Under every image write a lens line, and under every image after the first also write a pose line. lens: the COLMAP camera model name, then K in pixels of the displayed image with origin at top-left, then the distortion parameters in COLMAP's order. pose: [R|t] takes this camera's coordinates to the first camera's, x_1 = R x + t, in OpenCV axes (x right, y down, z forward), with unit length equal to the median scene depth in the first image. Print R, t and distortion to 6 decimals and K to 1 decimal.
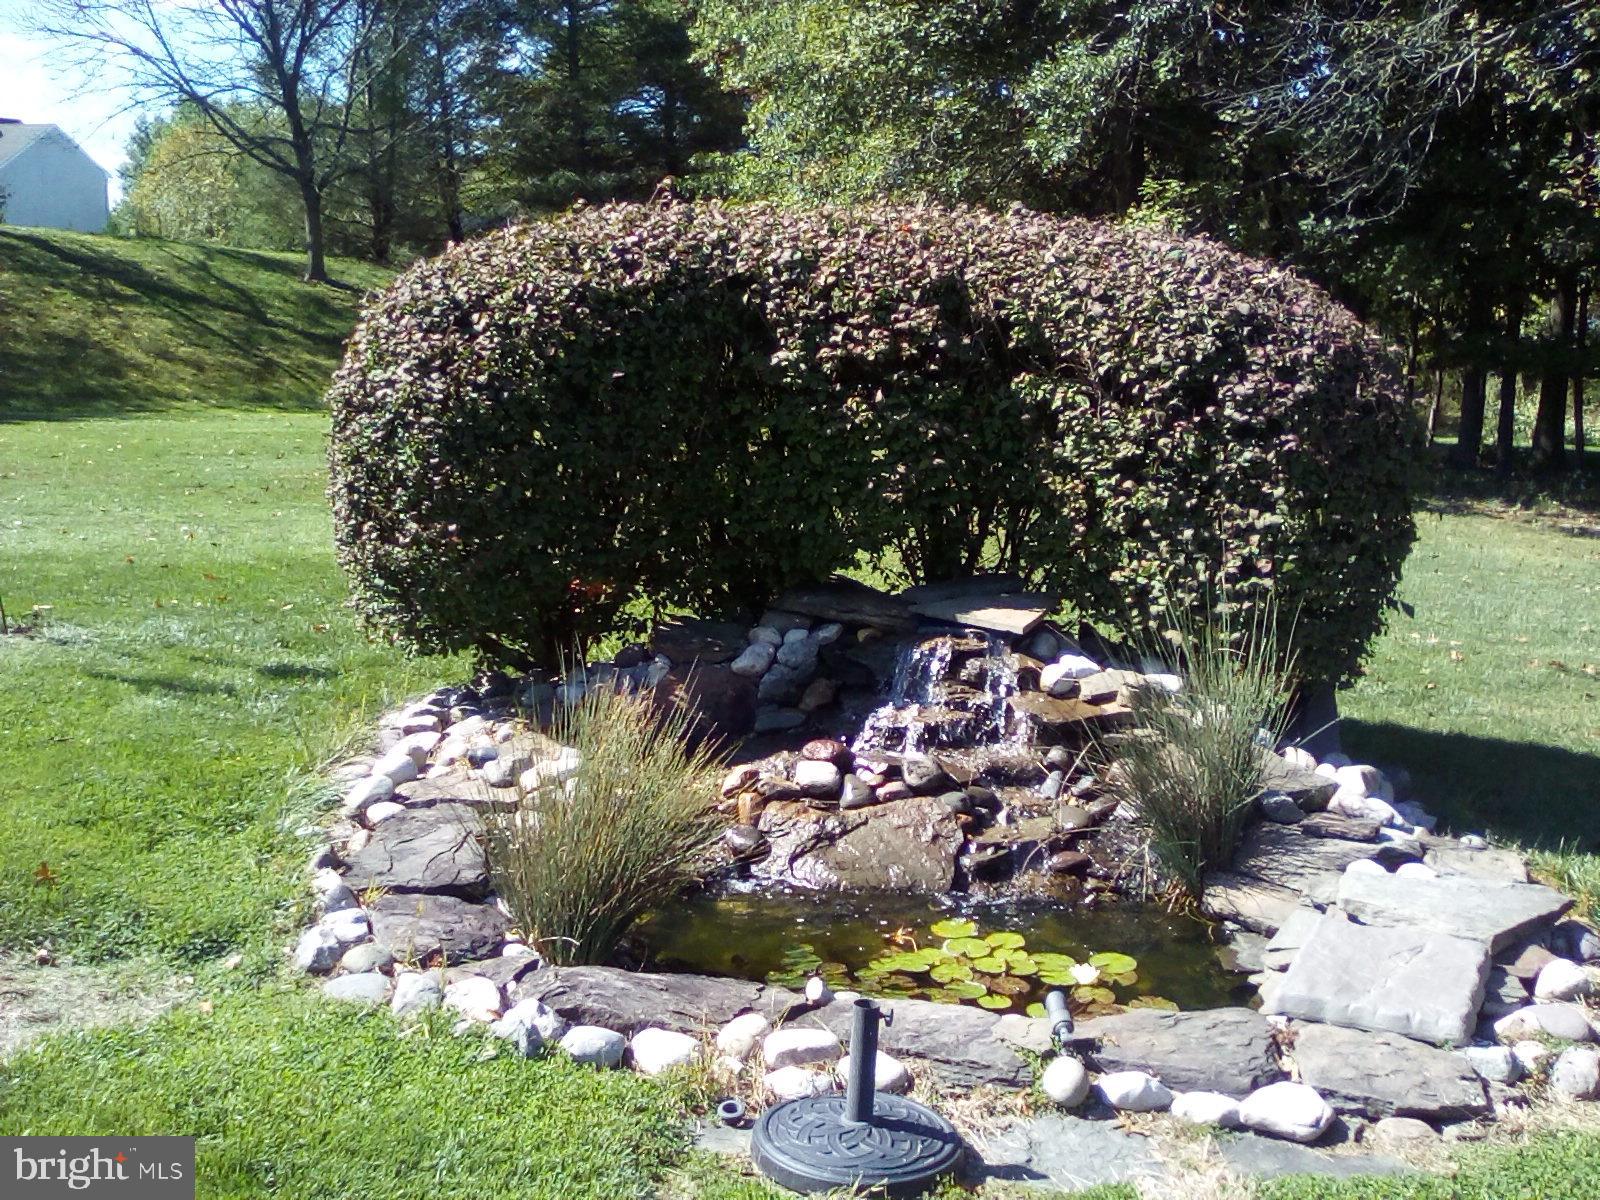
lens RADIAL K [[1645.5, 0, 806.8], [0, 1645.5, 602.0], [0, 0, 1]] dist [0.079640, 0.000000]
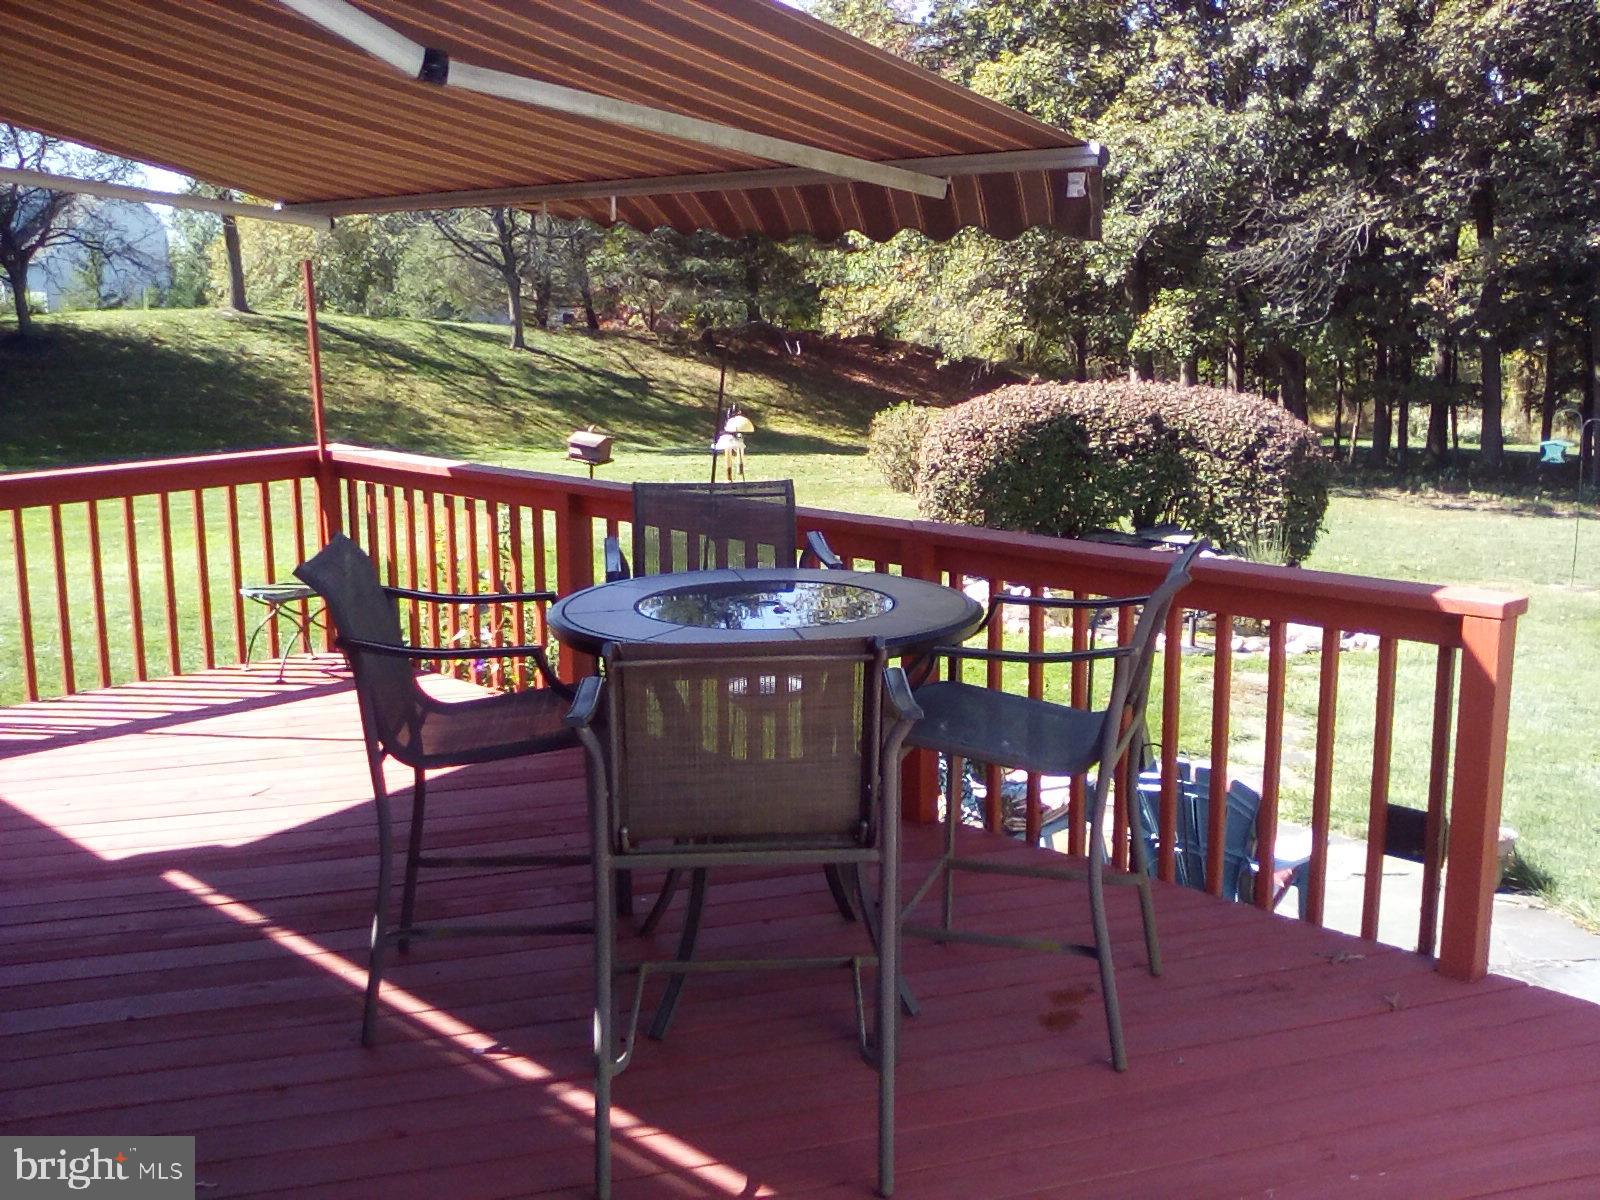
lens RADIAL K [[1645.5, 0, 794.4], [0, 1645.5, 605.0], [0, 0, 1]] dist [0.079640, 0.000000]
pose [[0.999360, -0.028843, 0.021150, -0.582242], [0.028871, 0.999583, -0.000988, 0.104943], [-0.021113, 0.001598, 0.999776, -1.732608]]
